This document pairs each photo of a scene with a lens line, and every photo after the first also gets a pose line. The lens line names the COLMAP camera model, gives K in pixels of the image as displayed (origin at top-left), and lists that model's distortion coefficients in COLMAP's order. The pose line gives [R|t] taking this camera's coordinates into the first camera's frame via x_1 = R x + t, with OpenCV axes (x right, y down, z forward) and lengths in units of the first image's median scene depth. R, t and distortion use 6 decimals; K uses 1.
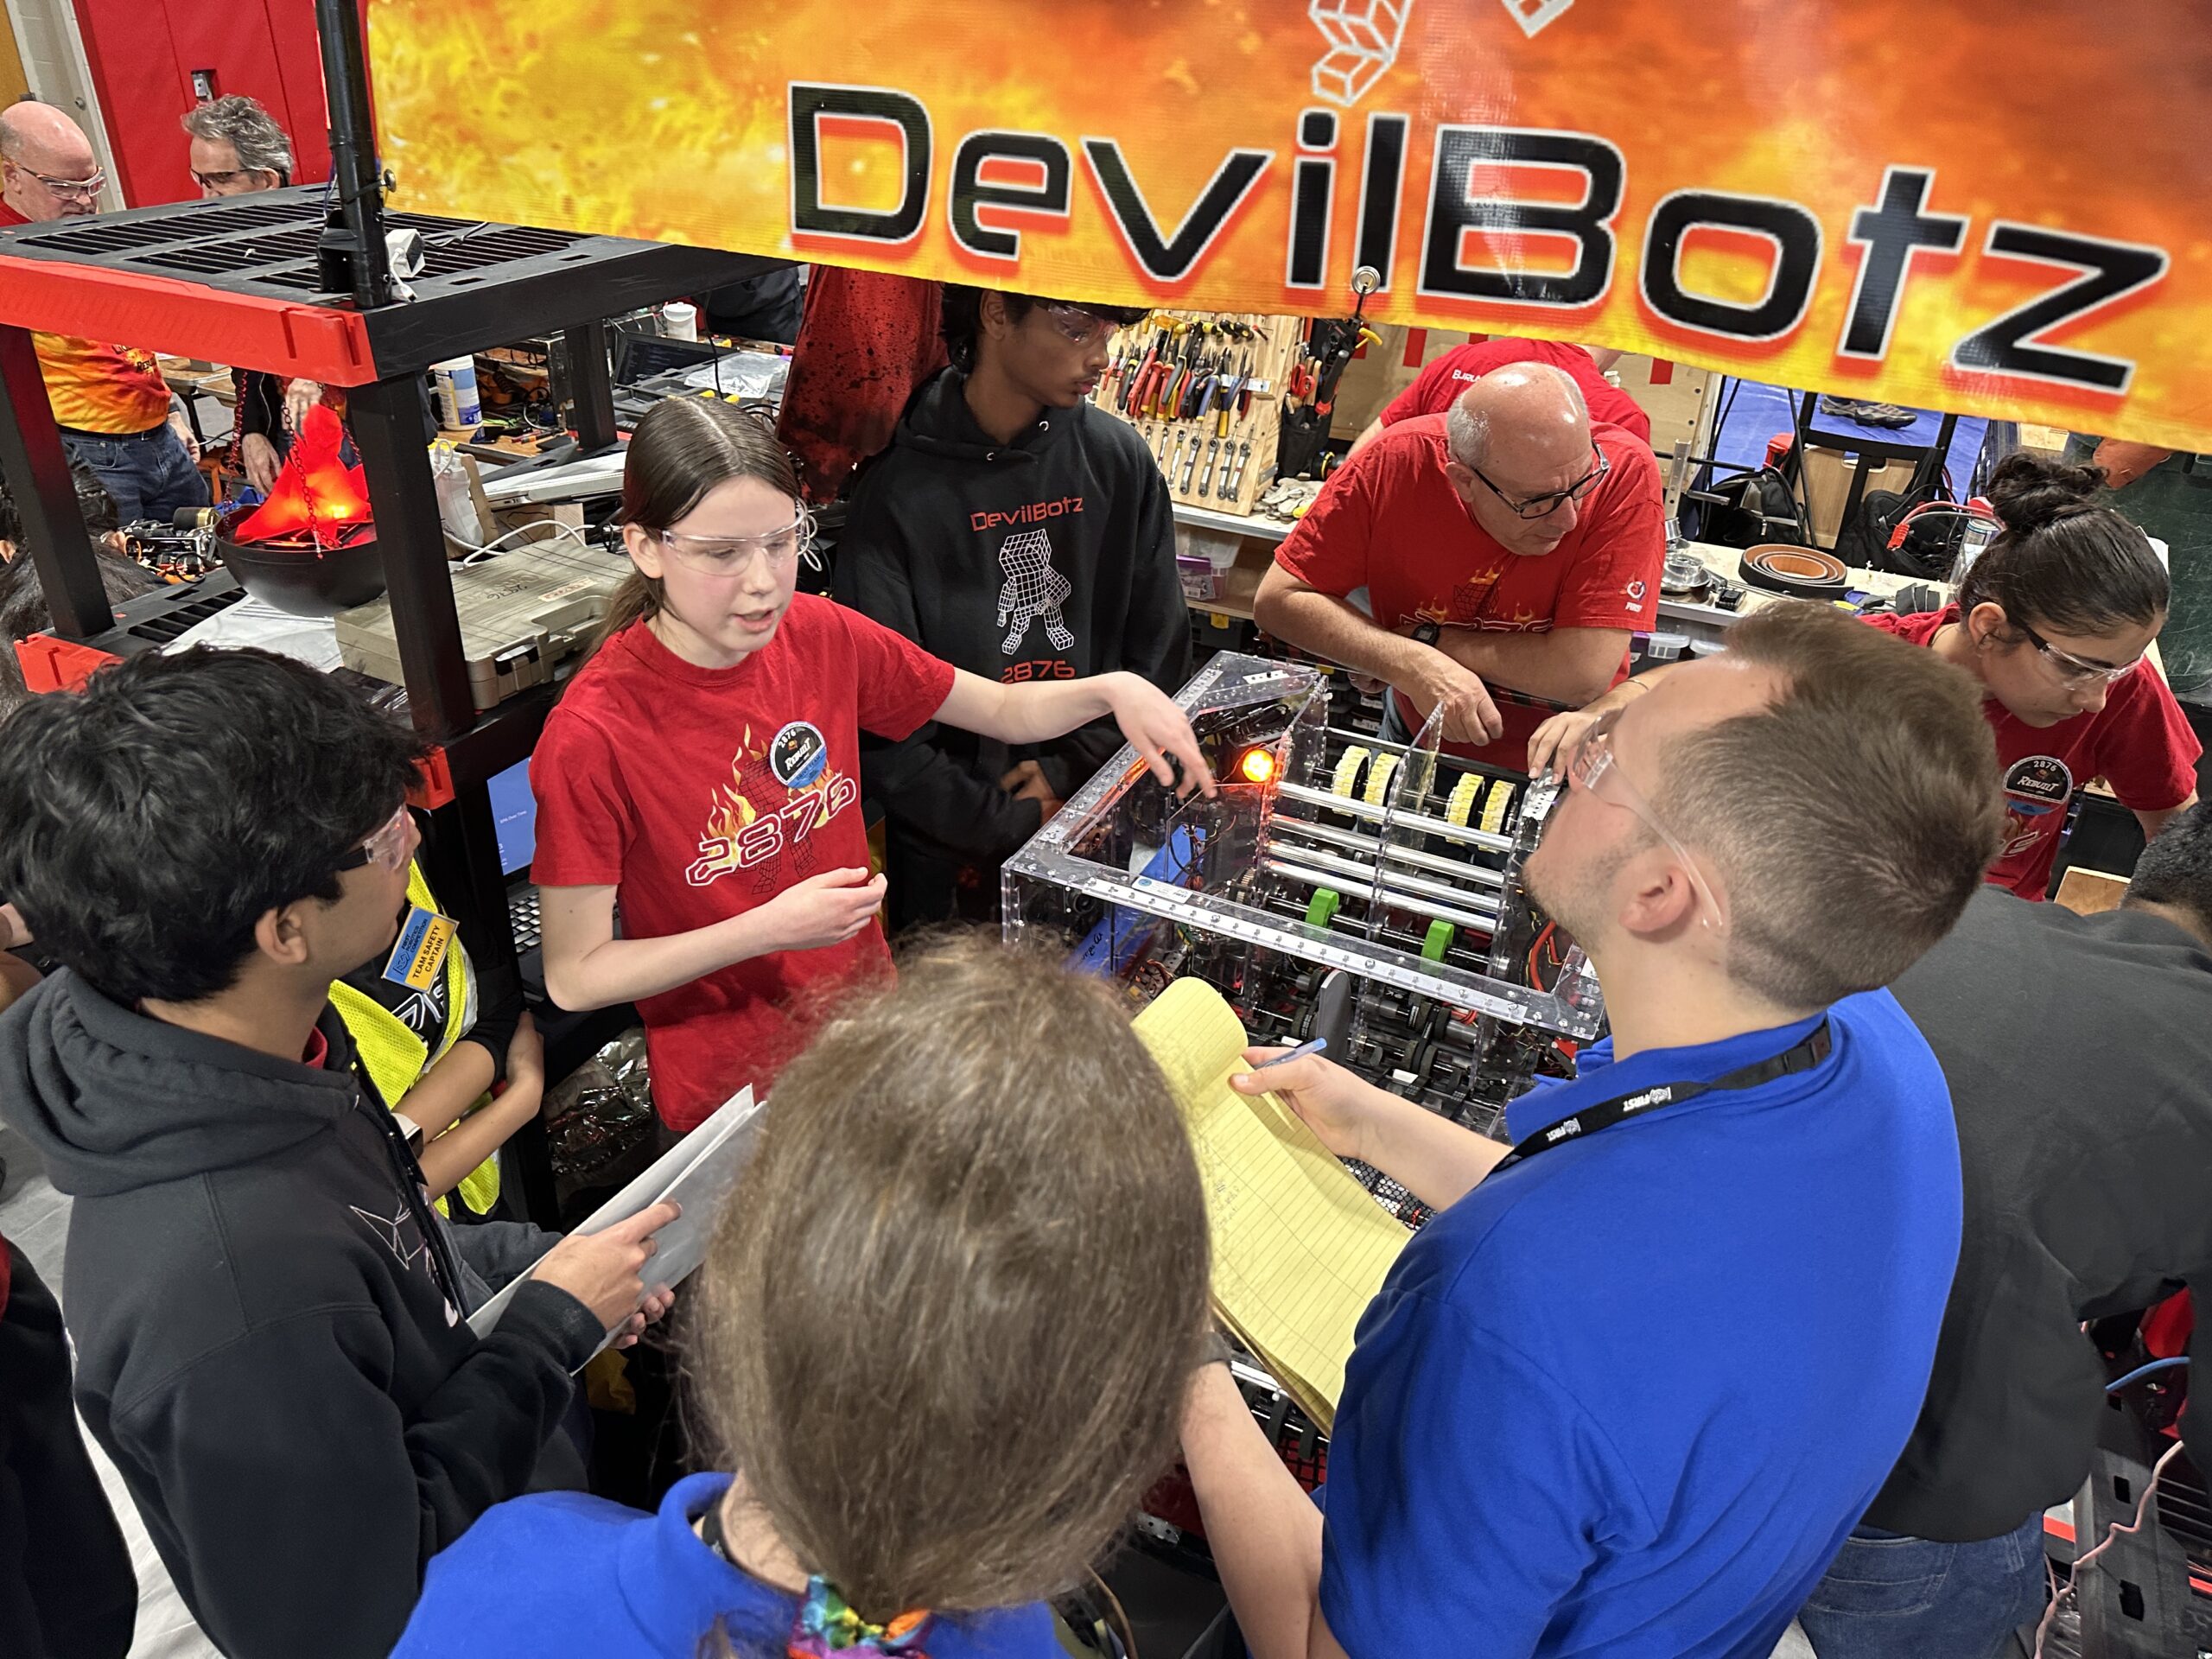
lens RADIAL K [[1650.6, 0, 1106.0], [0, 1650.6, 829.5], [0, 0, 1]] dist [0.021675, -0.001889]
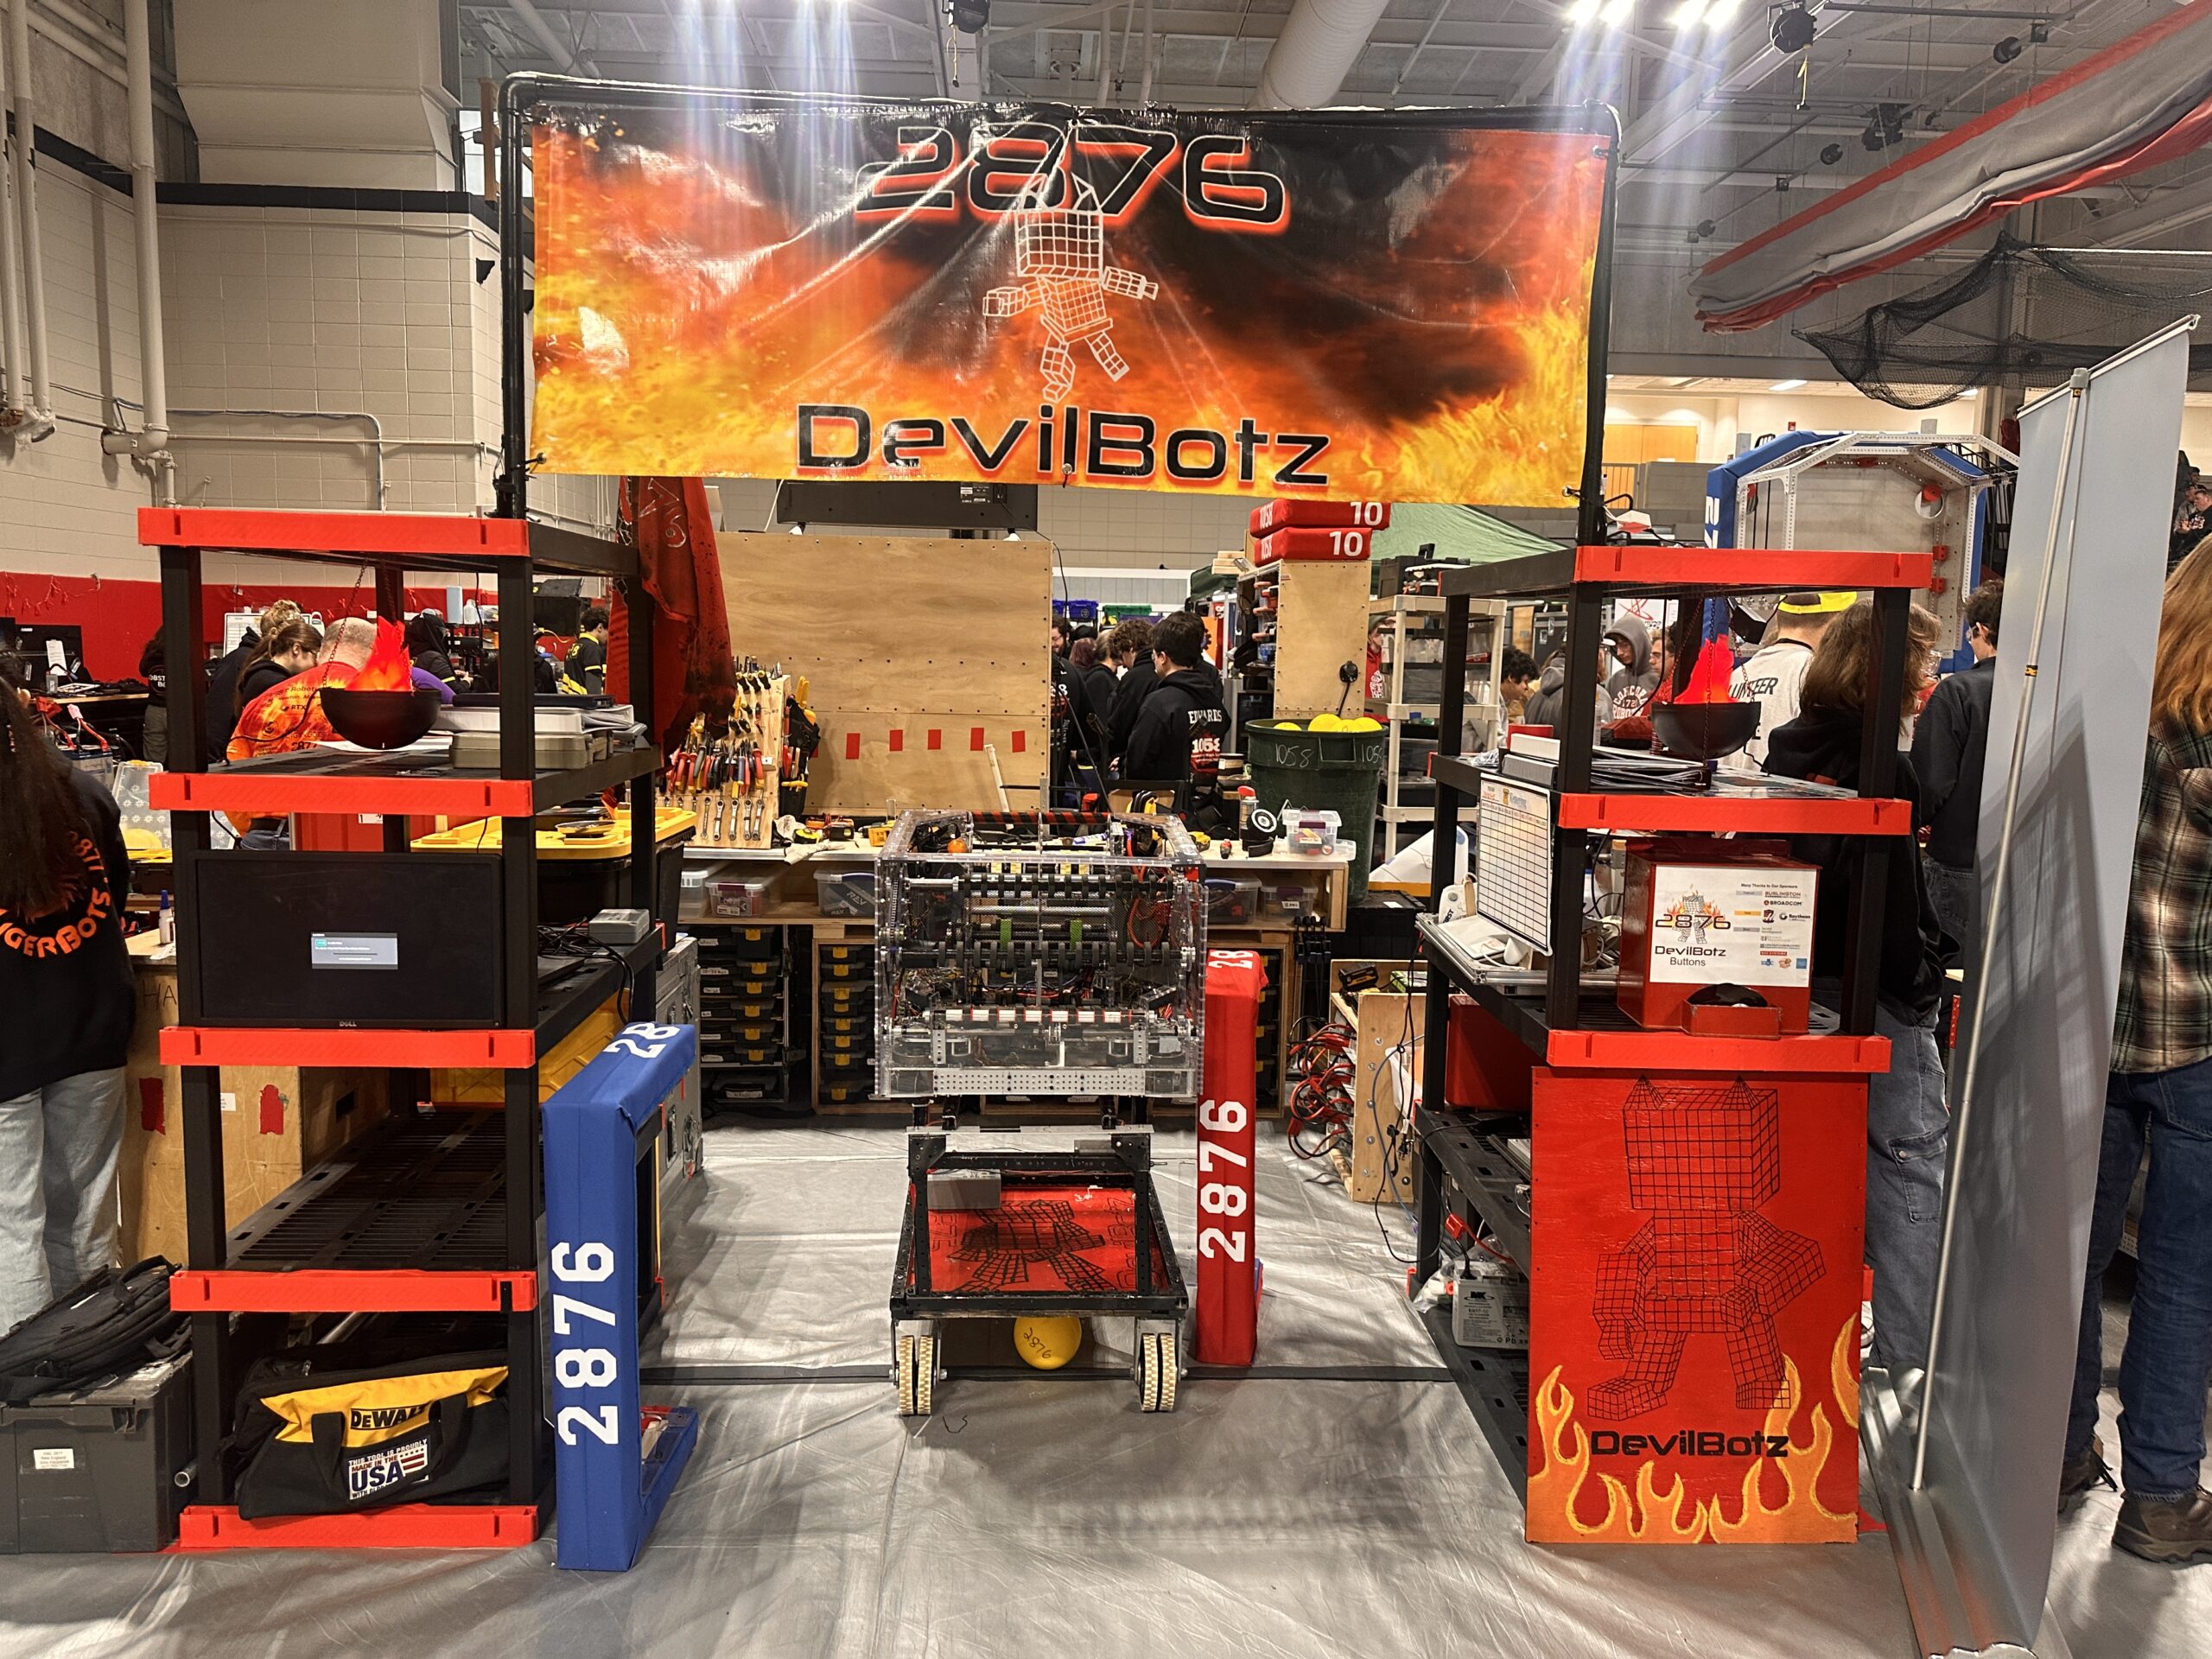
lens RADIAL K [[1529.7, 0, 1104.7], [0, 1529.7, 803.4], [0, 0, 1]] dist [0.186747, -0.251292]
pose [[0.869782, -0.059591, 0.489824, -1.019696], [0.252723, 0.906397, -0.338490, 0.985751], [-0.423804, 0.418202, 0.803428, -0.744930]]
